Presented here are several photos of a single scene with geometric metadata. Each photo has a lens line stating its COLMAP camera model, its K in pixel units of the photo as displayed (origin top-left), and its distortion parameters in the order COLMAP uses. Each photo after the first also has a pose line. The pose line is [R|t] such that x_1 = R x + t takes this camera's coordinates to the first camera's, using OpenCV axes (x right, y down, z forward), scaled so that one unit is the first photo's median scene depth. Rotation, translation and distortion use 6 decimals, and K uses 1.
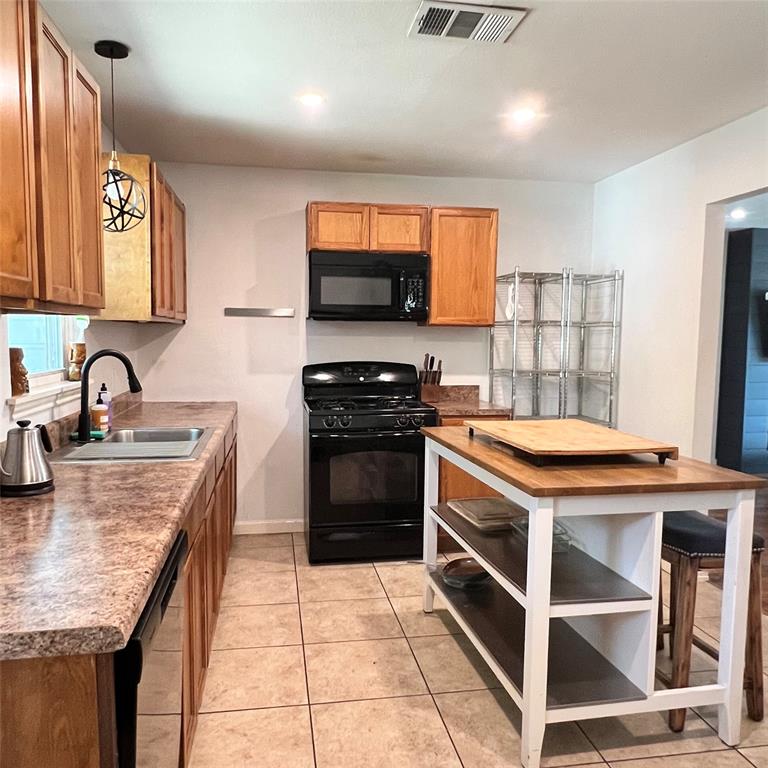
lens RADIAL K [[631.8, 0, 384.0], [0, 631.8, 384.0], [0, 0, 1]] dist [0.004606, -0.000480]
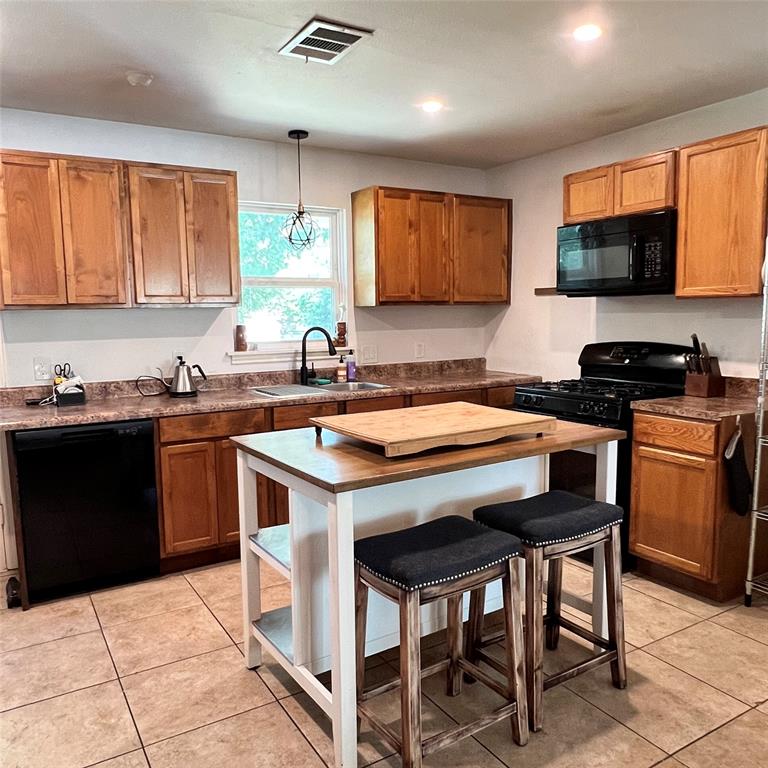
lens RADIAL K [[631.8, 0, 384.0], [0, 631.8, 384.0], [0, 0, 1]] dist [0.004606, -0.000480]
pose [[0.387997, 0.088354, -0.917416, 0.685745], [-0.057554, 0.995774, 0.071559, -0.020975], [0.919862, 0.025036, 0.391443, 0.355542]]
